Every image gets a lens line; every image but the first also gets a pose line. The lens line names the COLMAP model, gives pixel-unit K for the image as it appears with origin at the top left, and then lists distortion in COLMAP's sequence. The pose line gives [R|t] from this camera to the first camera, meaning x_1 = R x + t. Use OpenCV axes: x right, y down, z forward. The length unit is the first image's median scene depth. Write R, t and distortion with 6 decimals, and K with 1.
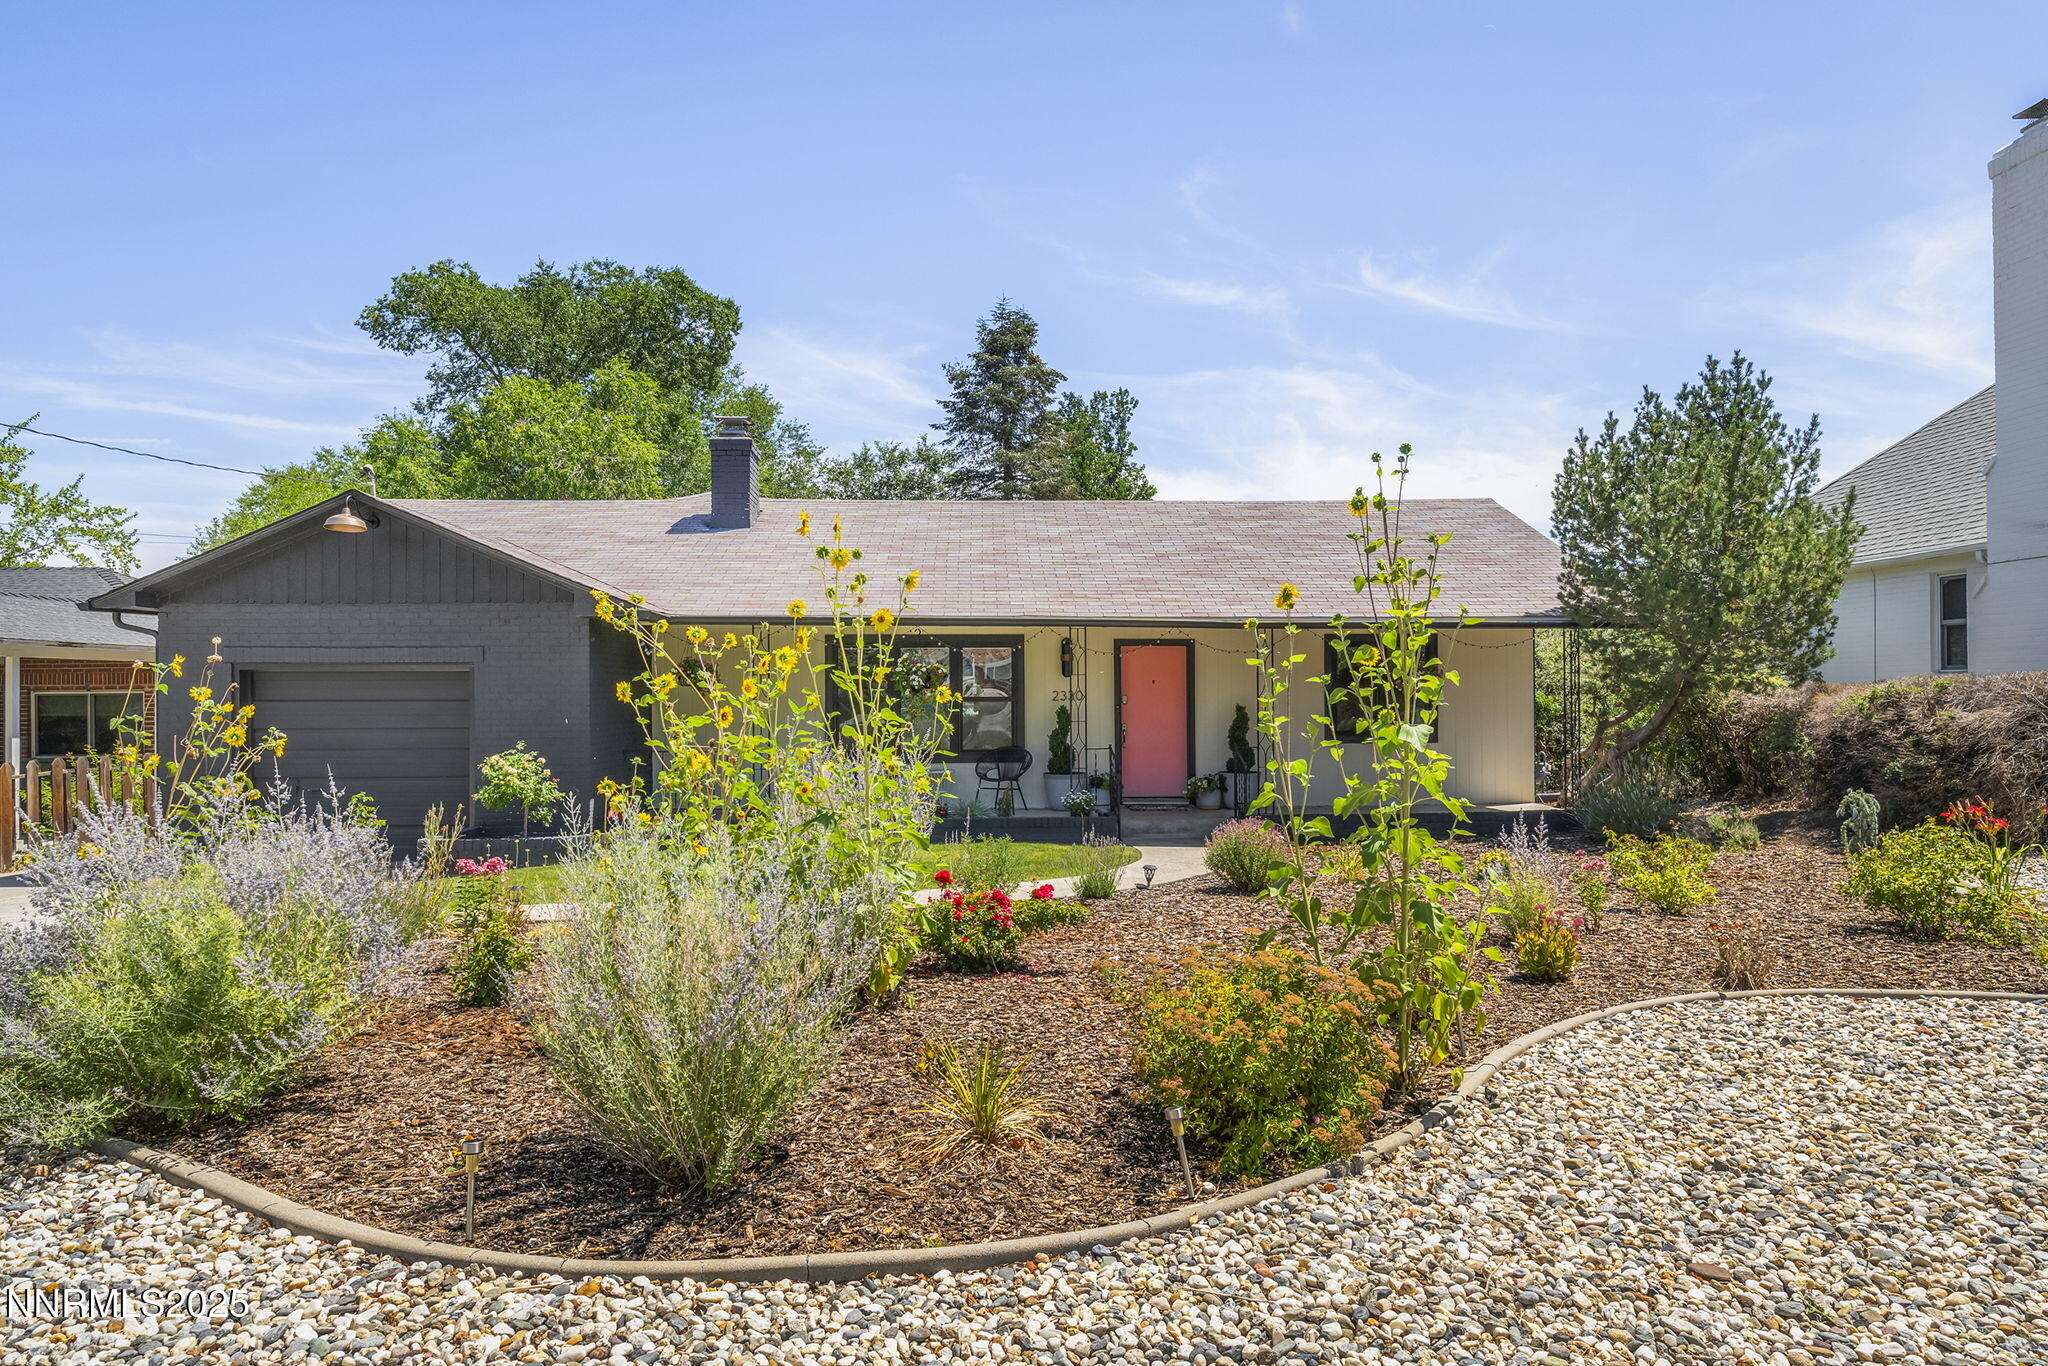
lens RADIAL K [[1279.6, 0, 1016.0], [0, 1279.6, 713.6], [0, 0, 1]] dist [-0.014927, 0.006988]
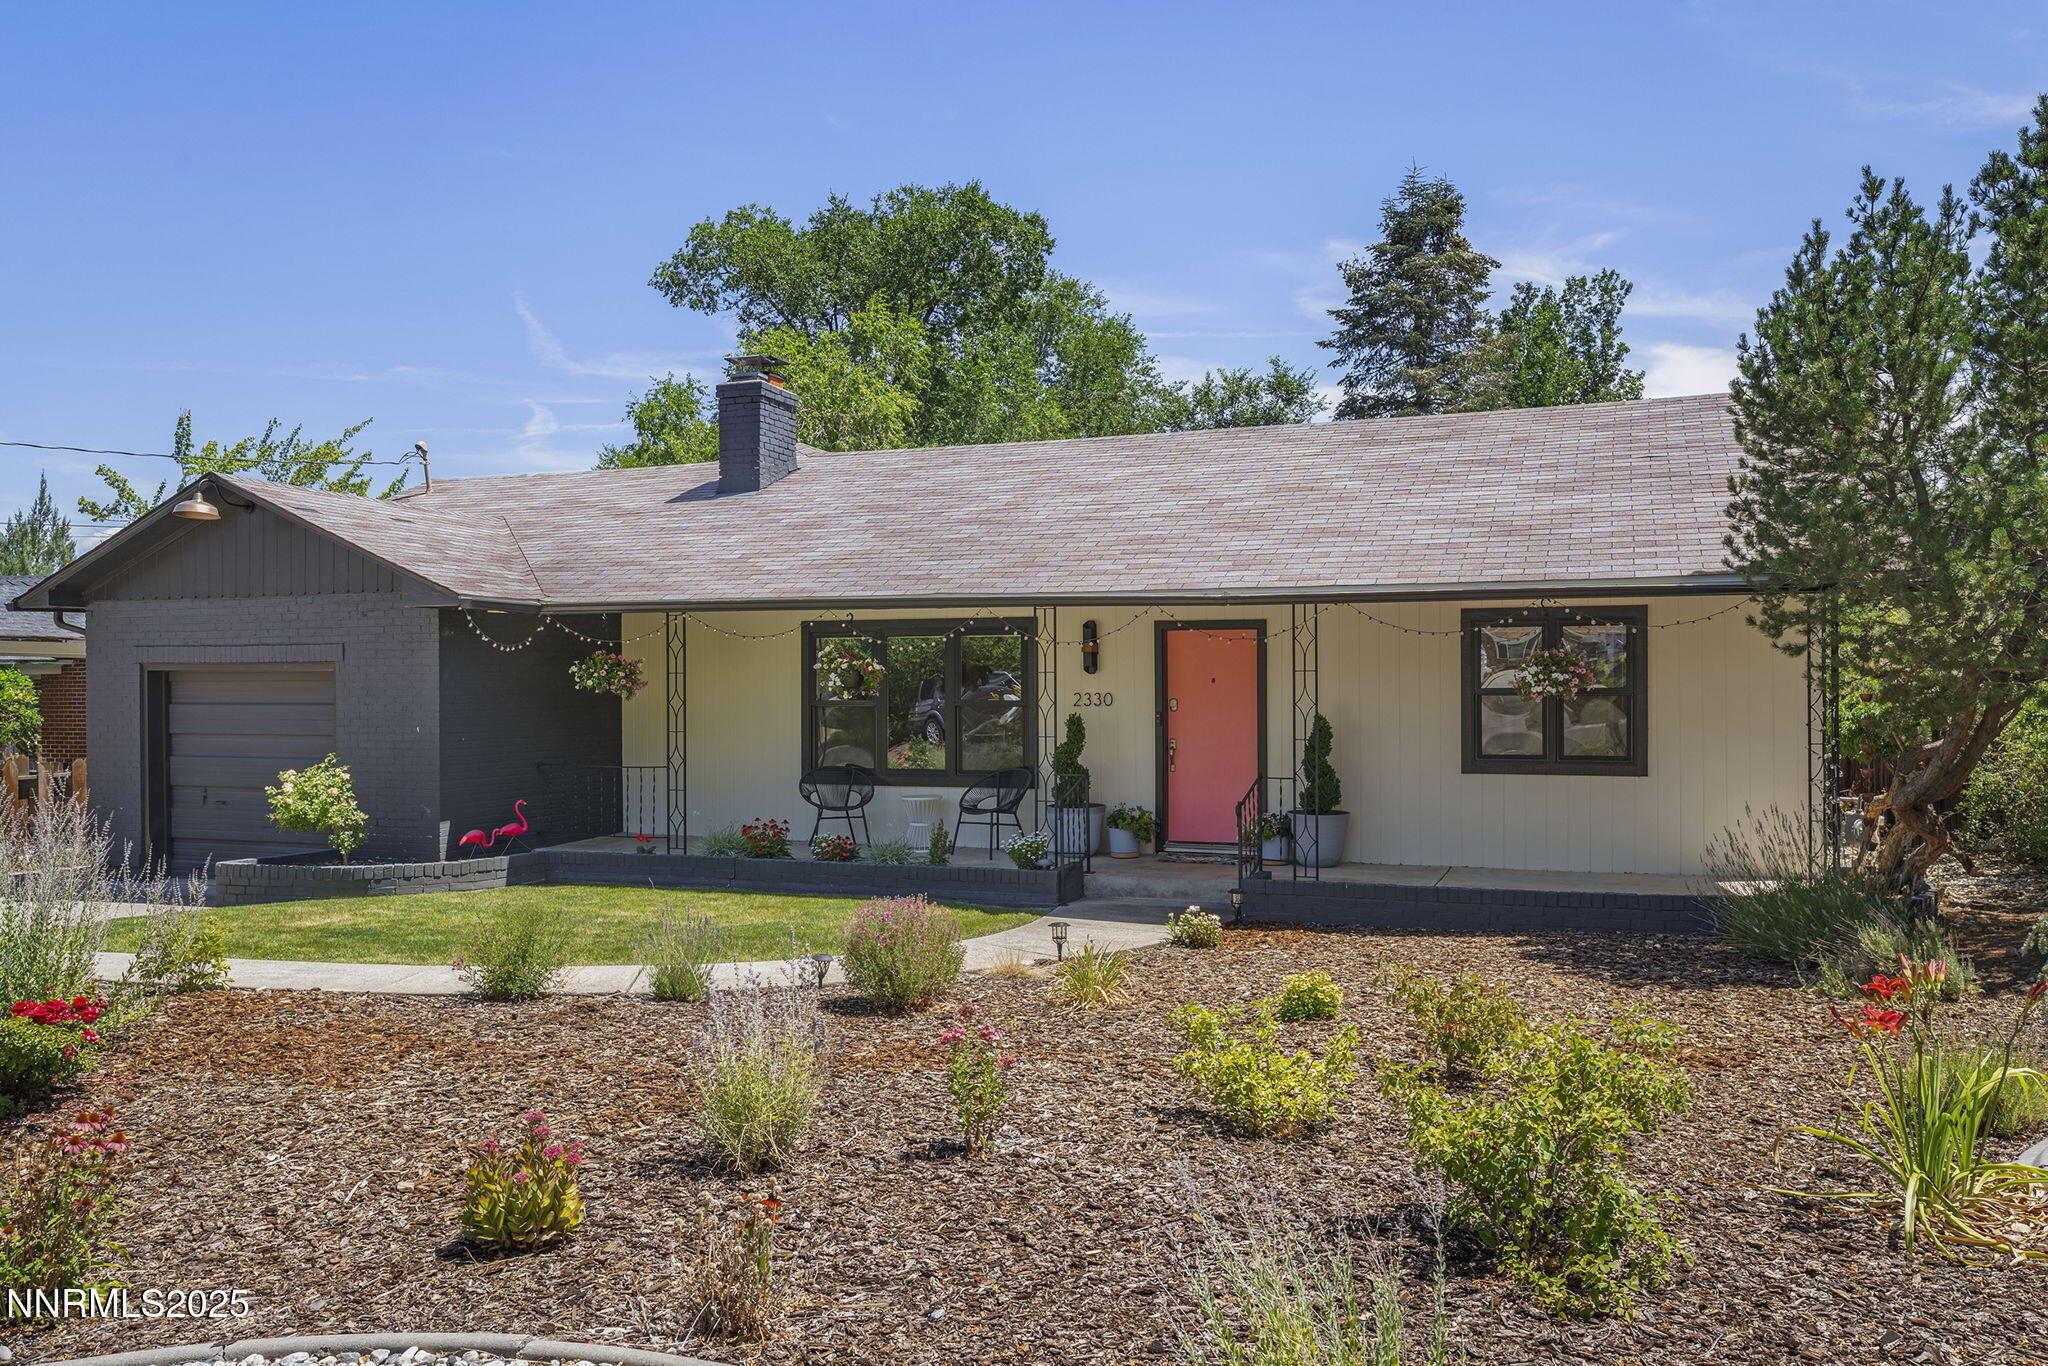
lens RADIAL K [[1519.2, 0, 1002.8], [0, 1519.2, 703.3], [0, 0, 1]] dist [0.004414, -0.009586]
pose [[0.918741, 0.006177, -0.394812, 0.384810], [-0.006214, 0.999980, 0.001186, -0.014970], [0.394811, 0.001364, 0.918761, 0.211384]]
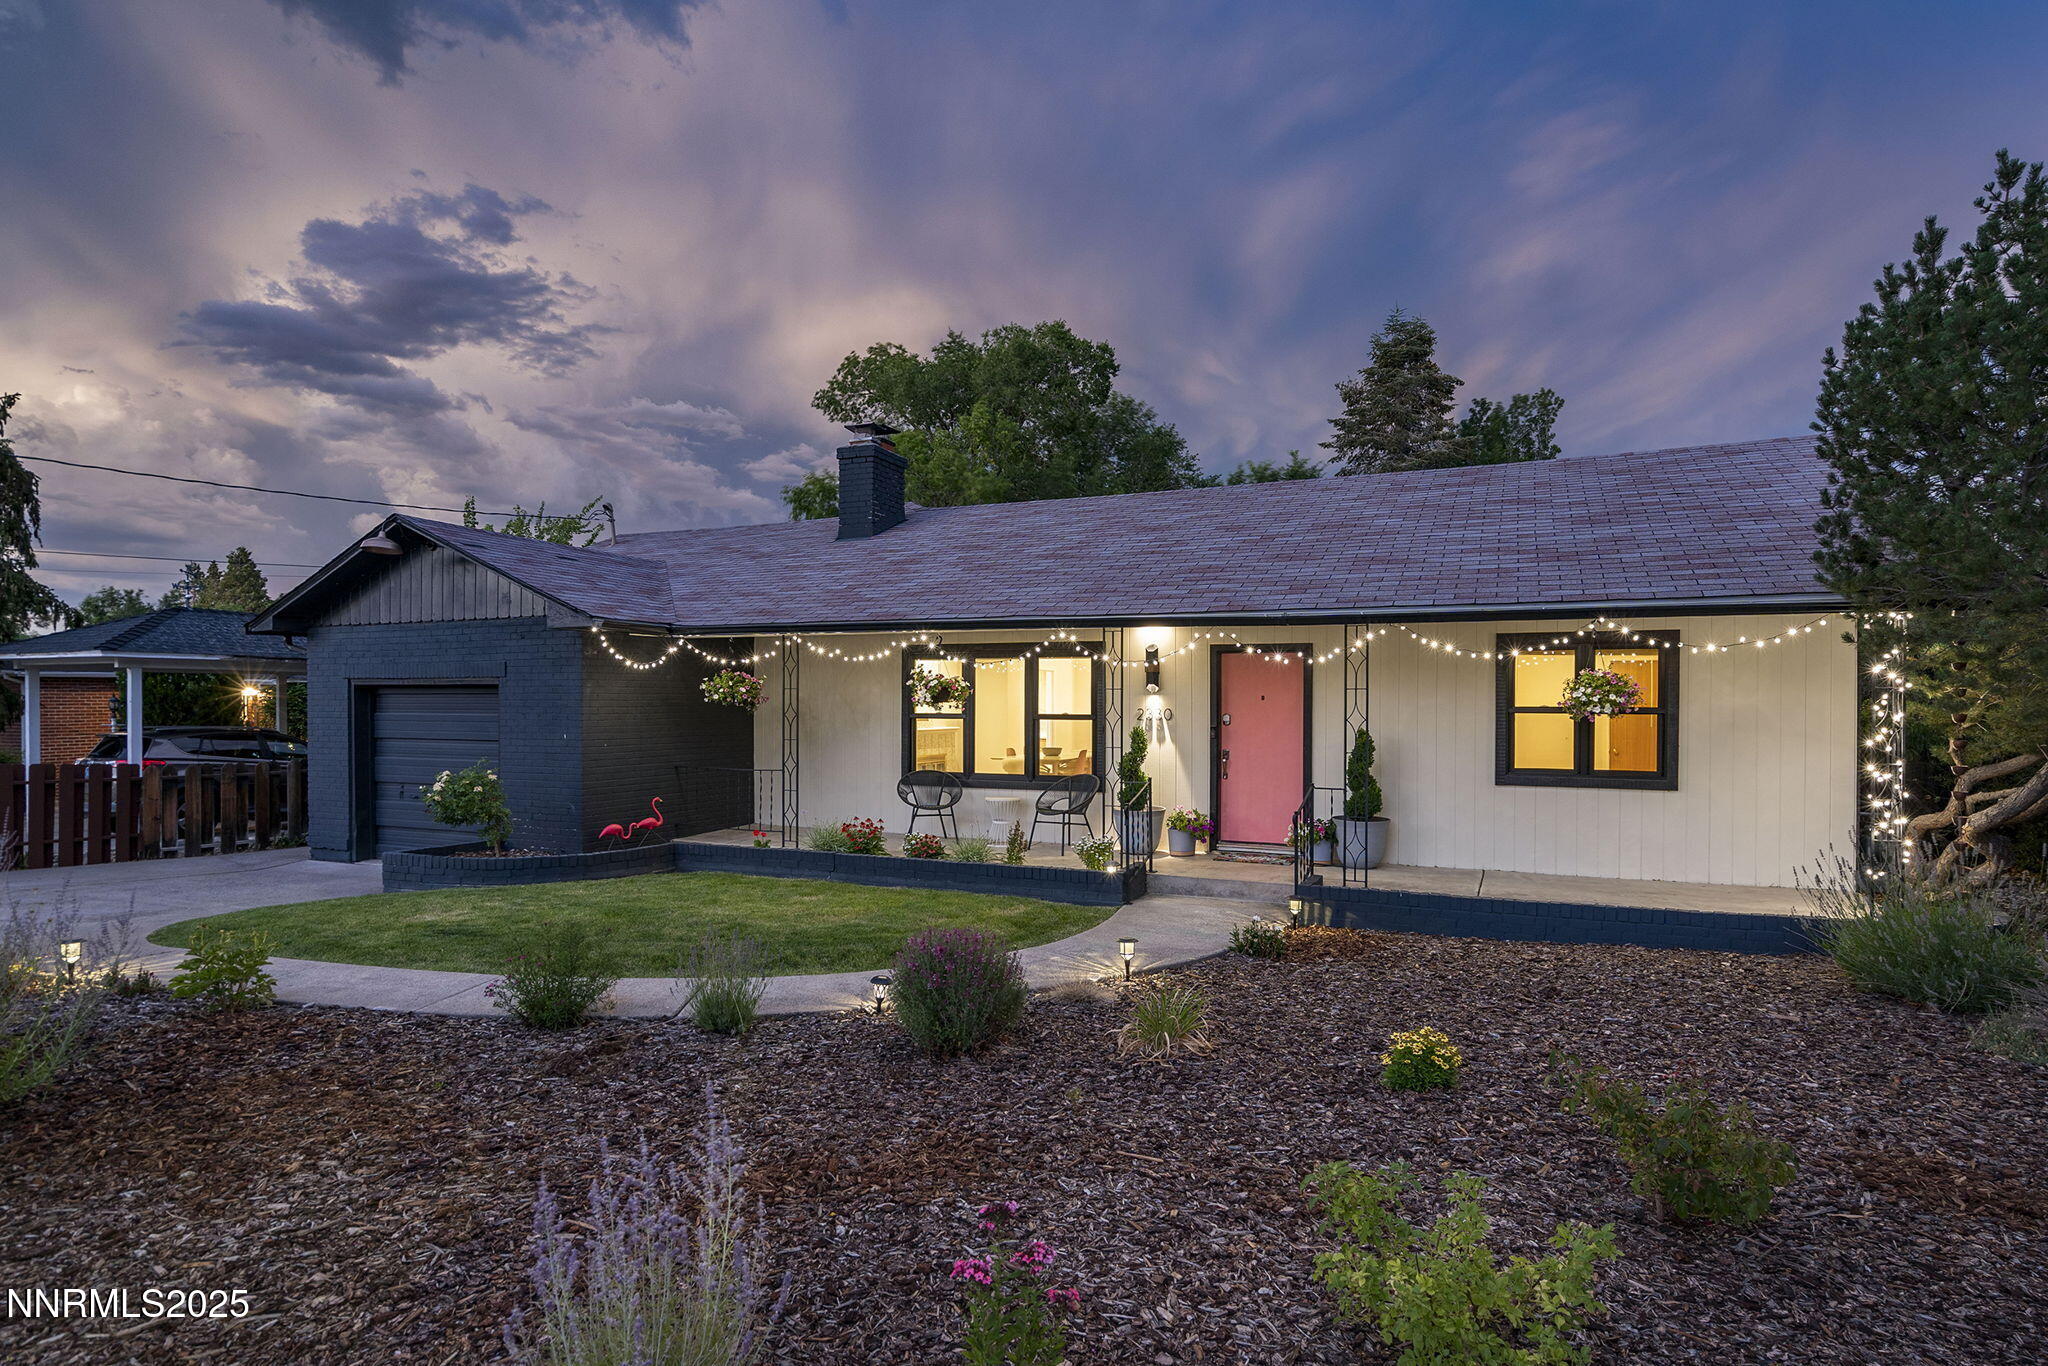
lens RADIAL K [[1063.3, 0, 1022.7], [0, 1063.3, 726.6], [0, 0, 1]] dist [-0.010128, 0.003264]
pose [[0.896811, 0.017198, -0.442079, 0.307151], [-0.014057, 0.999847, 0.010380, -0.014718], [0.442190, -0.003095, 0.896916, 0.398903]]
